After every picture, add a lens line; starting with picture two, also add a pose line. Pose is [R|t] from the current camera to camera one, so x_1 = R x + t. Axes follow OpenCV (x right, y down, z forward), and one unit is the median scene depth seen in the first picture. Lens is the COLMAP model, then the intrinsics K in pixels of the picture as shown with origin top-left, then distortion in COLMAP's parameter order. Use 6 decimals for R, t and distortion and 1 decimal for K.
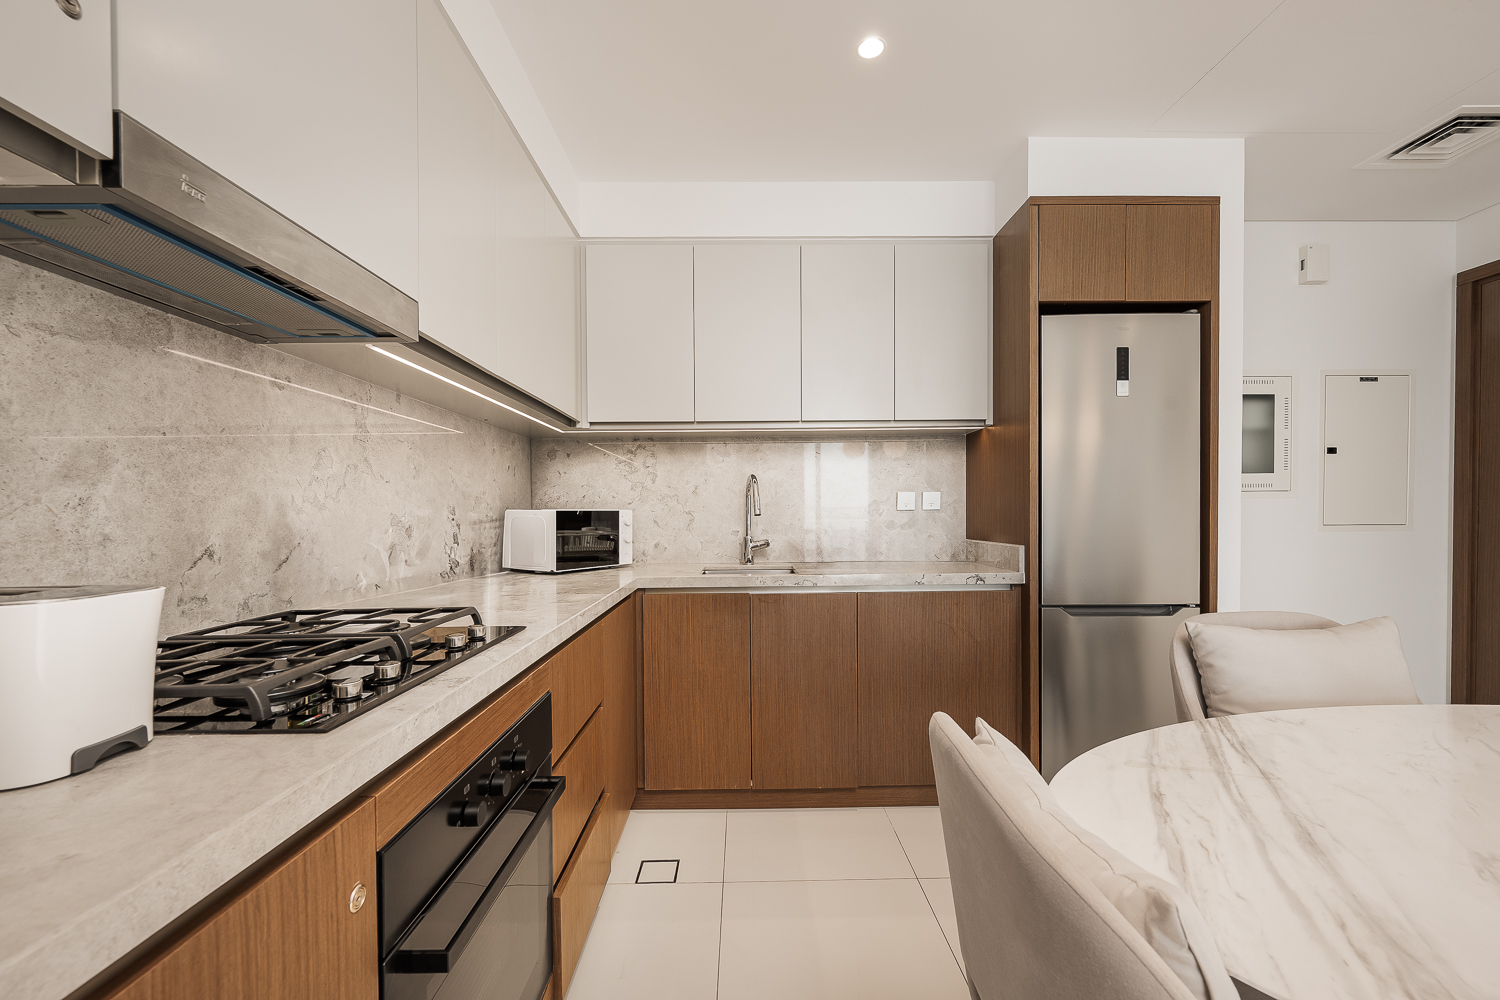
lens RADIAL K [[603.5, 0, 752.1], [0, 603.5, 521.0], [0, 0, 1]] dist [0.001804, 0.000282]
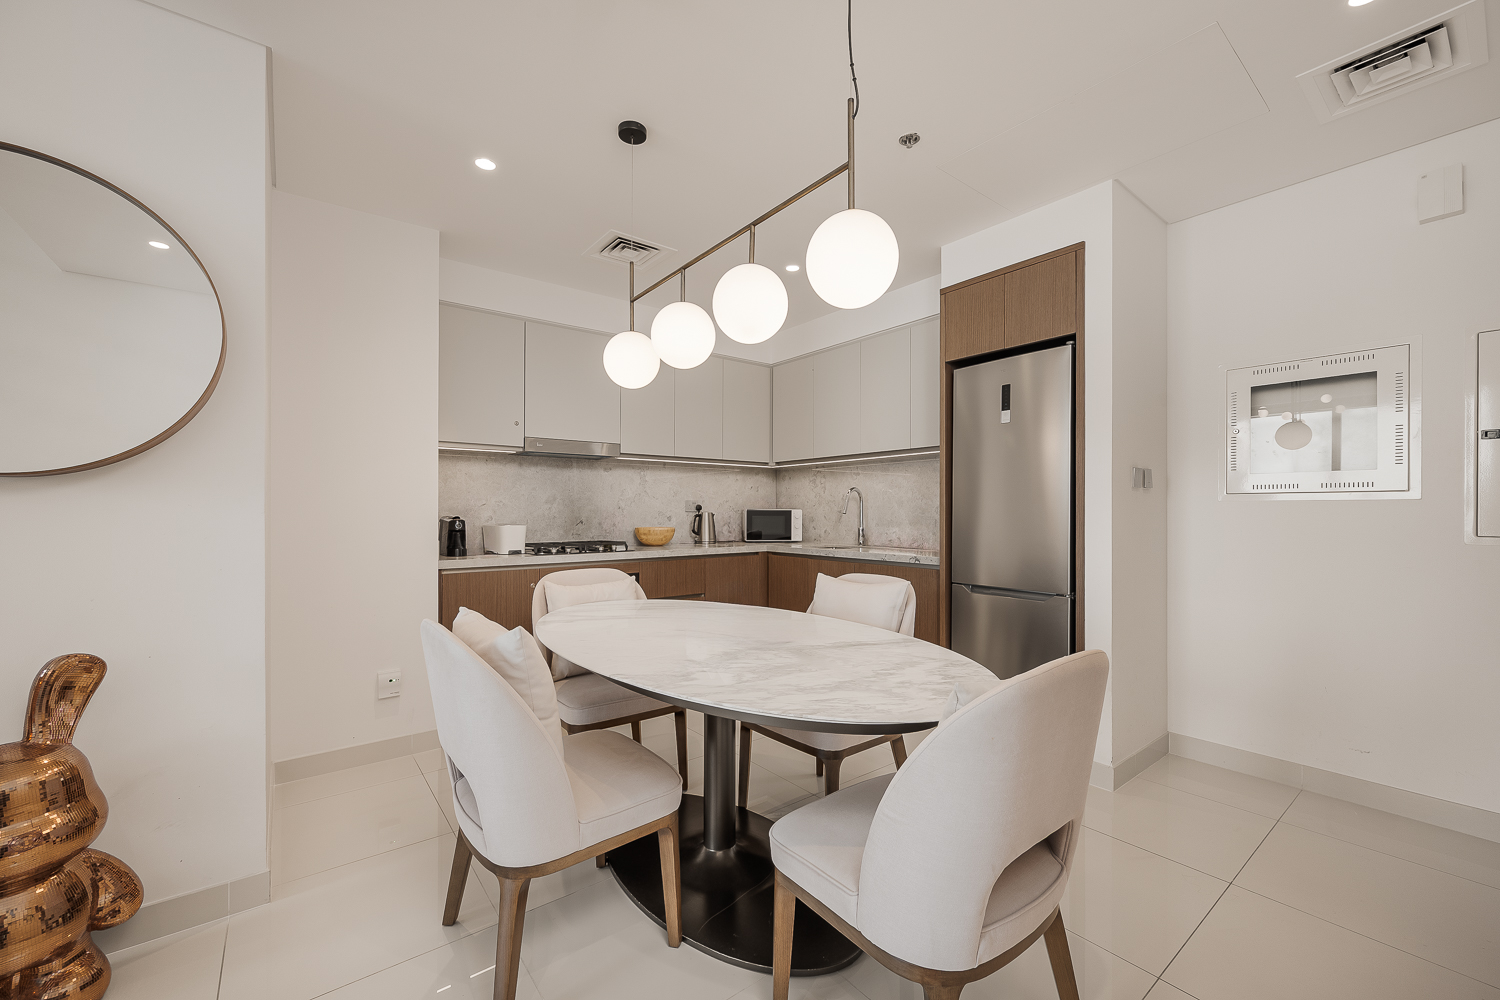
lens RADIAL K [[602.0, 0, 750.0], [0, 602.0, 500.0], [0, 0, 1]] dist [-0.000530, 0.000349]
pose [[0.603320, -0.006461, -0.797473, 1.294885], [-0.014727, 0.999706, -0.019242, -0.012707], [0.797364, 0.023353, 0.603047, -0.185290]]
